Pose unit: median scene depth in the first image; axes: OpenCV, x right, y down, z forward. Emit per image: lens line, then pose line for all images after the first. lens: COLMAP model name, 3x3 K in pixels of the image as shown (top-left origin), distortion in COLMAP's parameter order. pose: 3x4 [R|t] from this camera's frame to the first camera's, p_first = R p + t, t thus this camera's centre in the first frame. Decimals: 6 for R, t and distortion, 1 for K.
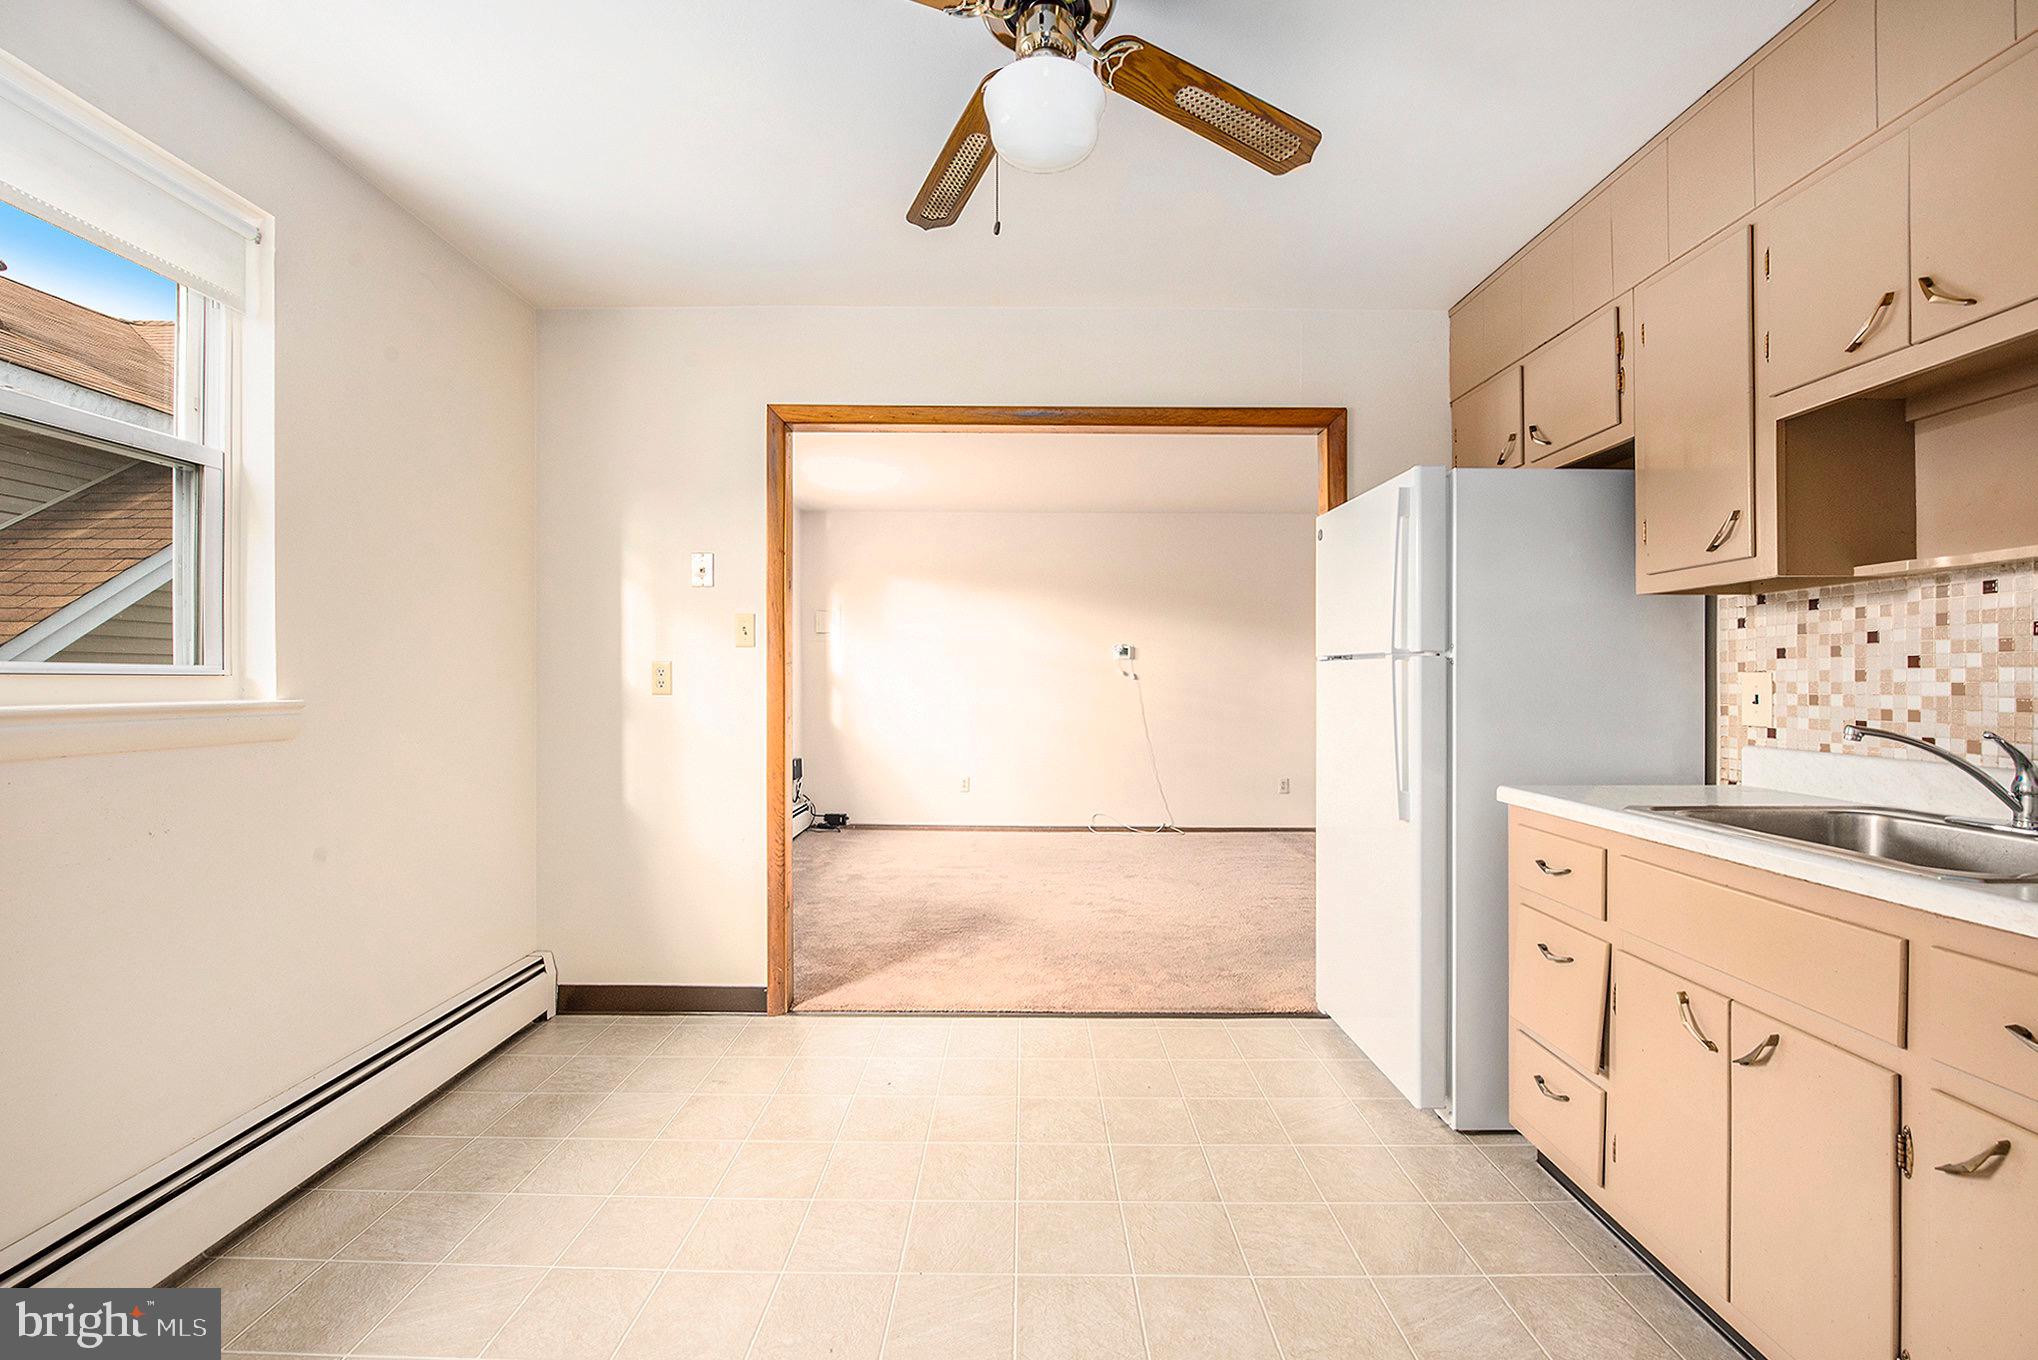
lens RADIAL K [[821.4, 0, 1013.4], [0, 821.4, 680.5], [0, 0, 1]] dist [-0.001498, -0.000117]
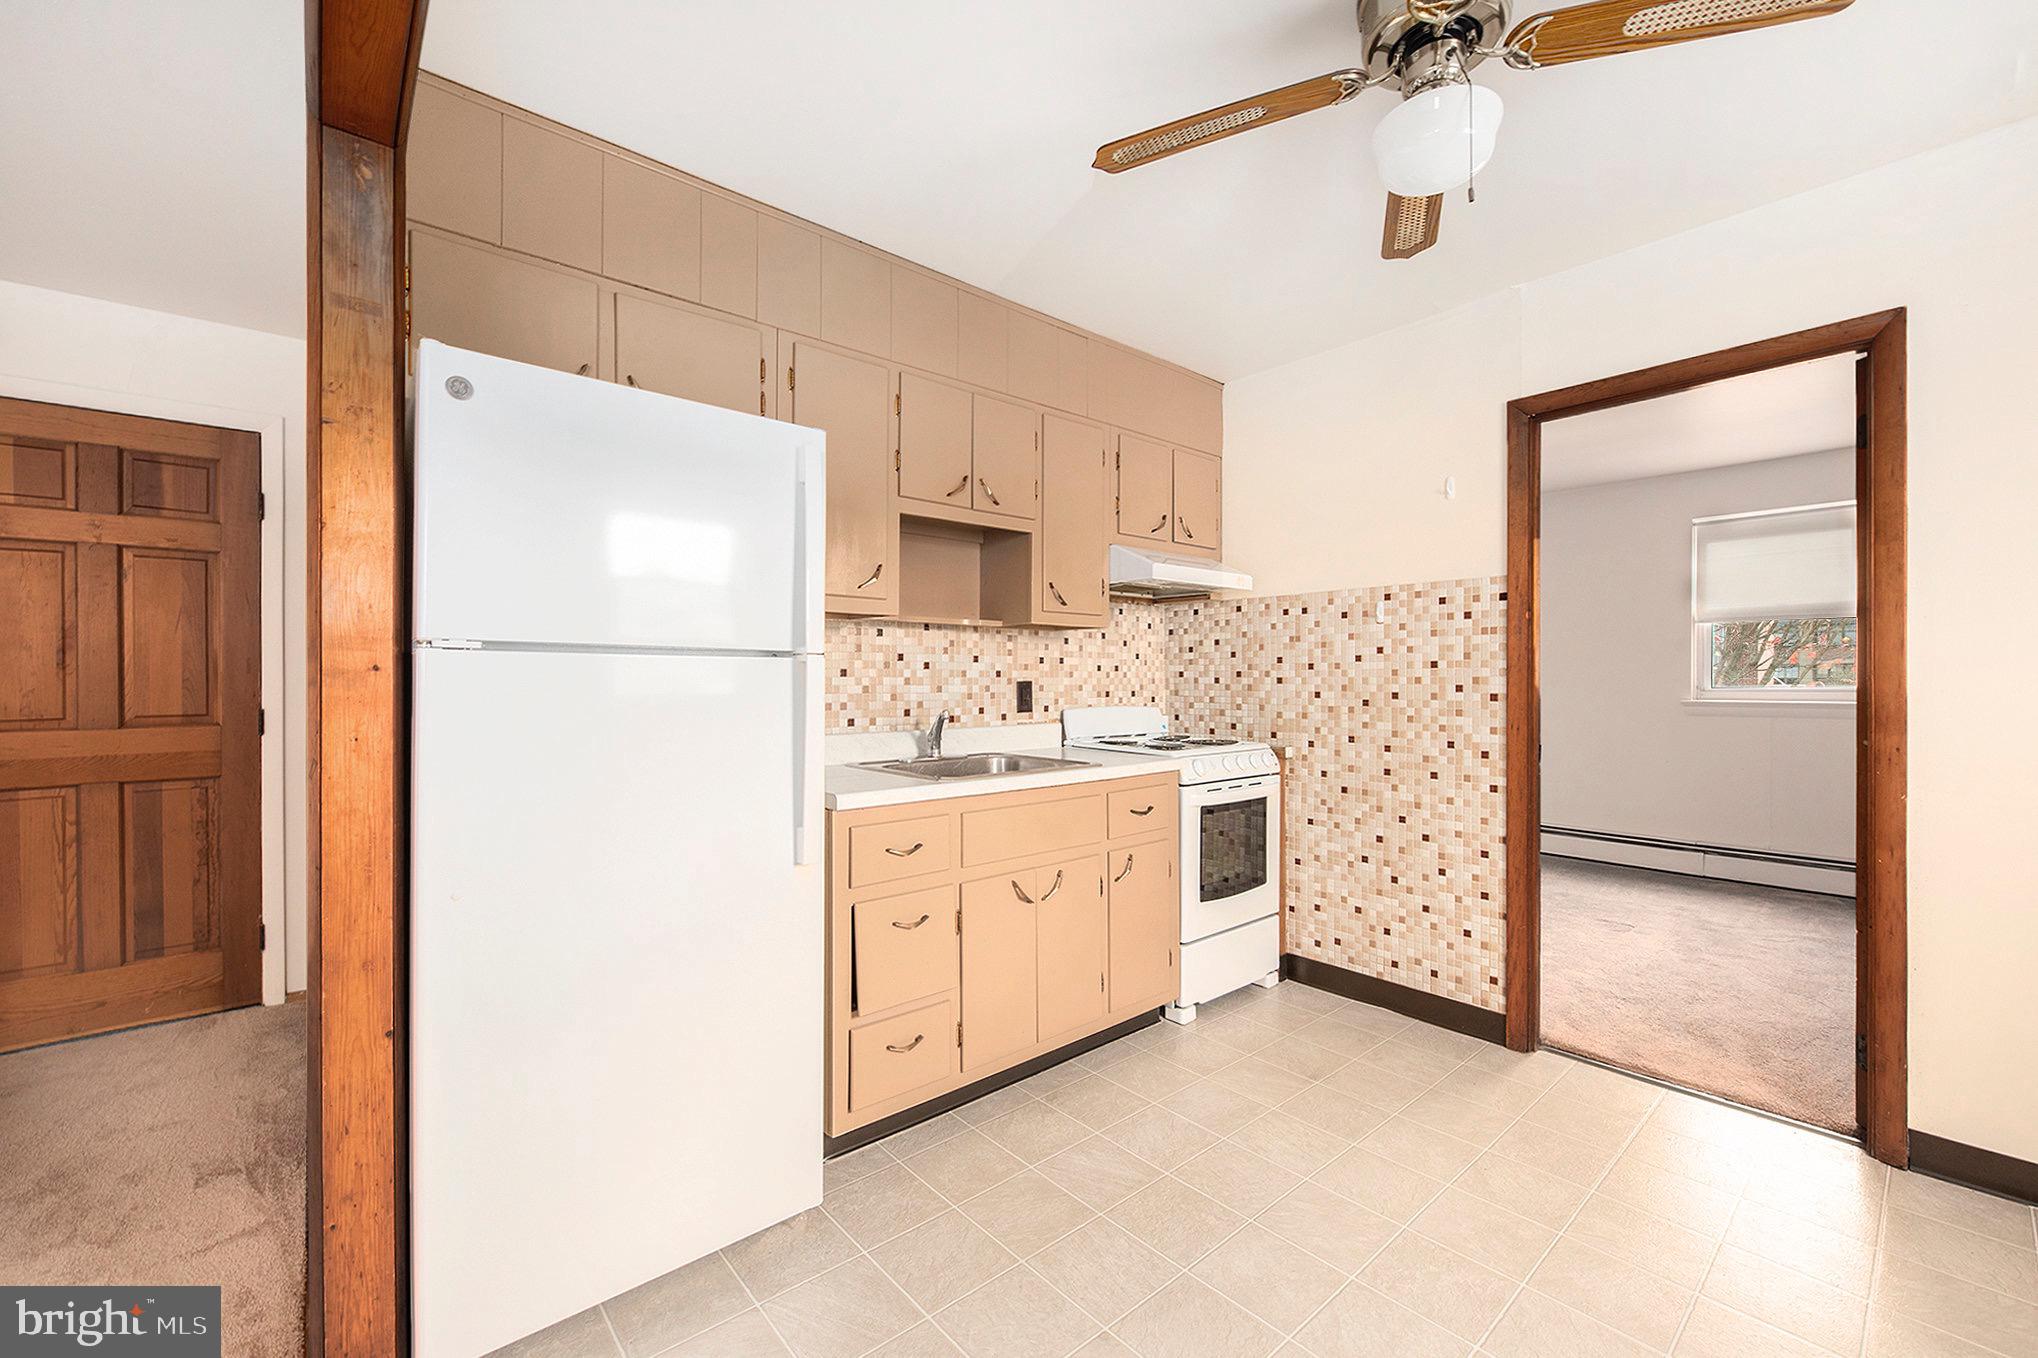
lens RADIAL K [[821.4, 0, 1015.3], [0, 821.4, 671.0], [0, 0, 1]] dist [-0.001498, -0.000117]
pose [[-0.658090, 0.010030, 0.752873, -0.358894], [0.003478, 0.999941, -0.010281, -0.009244], [-0.752931, -0.004148, -0.658086, 1.901763]]
